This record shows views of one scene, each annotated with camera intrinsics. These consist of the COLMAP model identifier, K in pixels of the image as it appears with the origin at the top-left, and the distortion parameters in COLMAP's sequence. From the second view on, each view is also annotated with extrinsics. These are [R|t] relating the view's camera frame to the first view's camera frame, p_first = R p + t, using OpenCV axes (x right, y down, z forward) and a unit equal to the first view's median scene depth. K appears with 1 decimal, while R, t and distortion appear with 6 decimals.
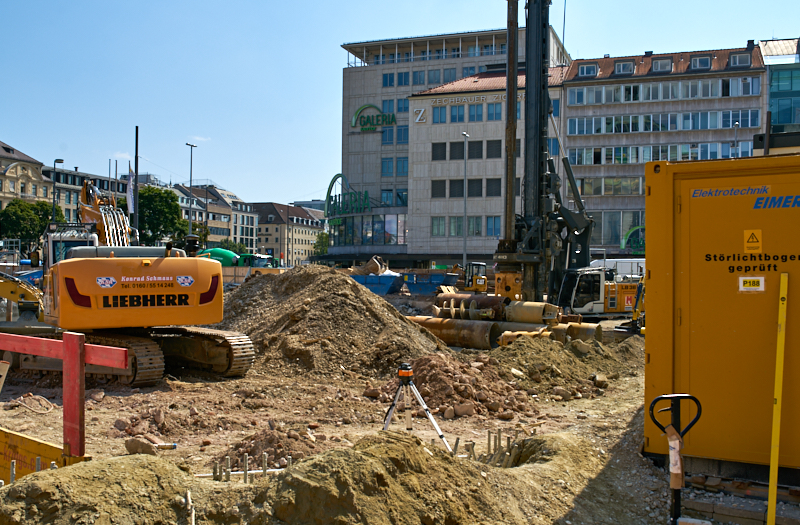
lens RADIAL K [[828.3, 0, 396.3], [0, 828.3, 272.7], [0, 0, 1]] dist [-0.061054, 0.097556]
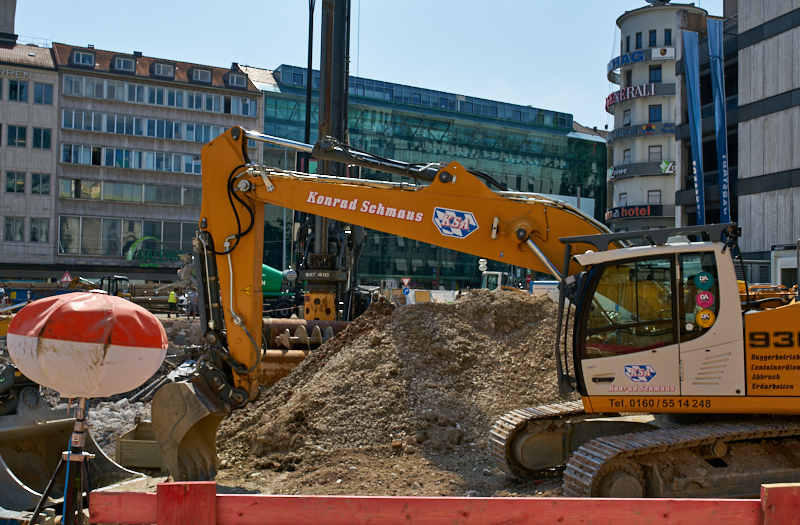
lens RADIAL K [[822.4, 0, 392.8], [0, 822.4, 275.5], [0, 0, 1]] dist [-0.054426, 0.100392]
pose [[0.669345, 0.016916, 0.742759, -0.187909], [-0.011436, 0.999857, -0.012466, -0.003951], [-0.742864, -0.000151, 0.669443, 0.155309]]
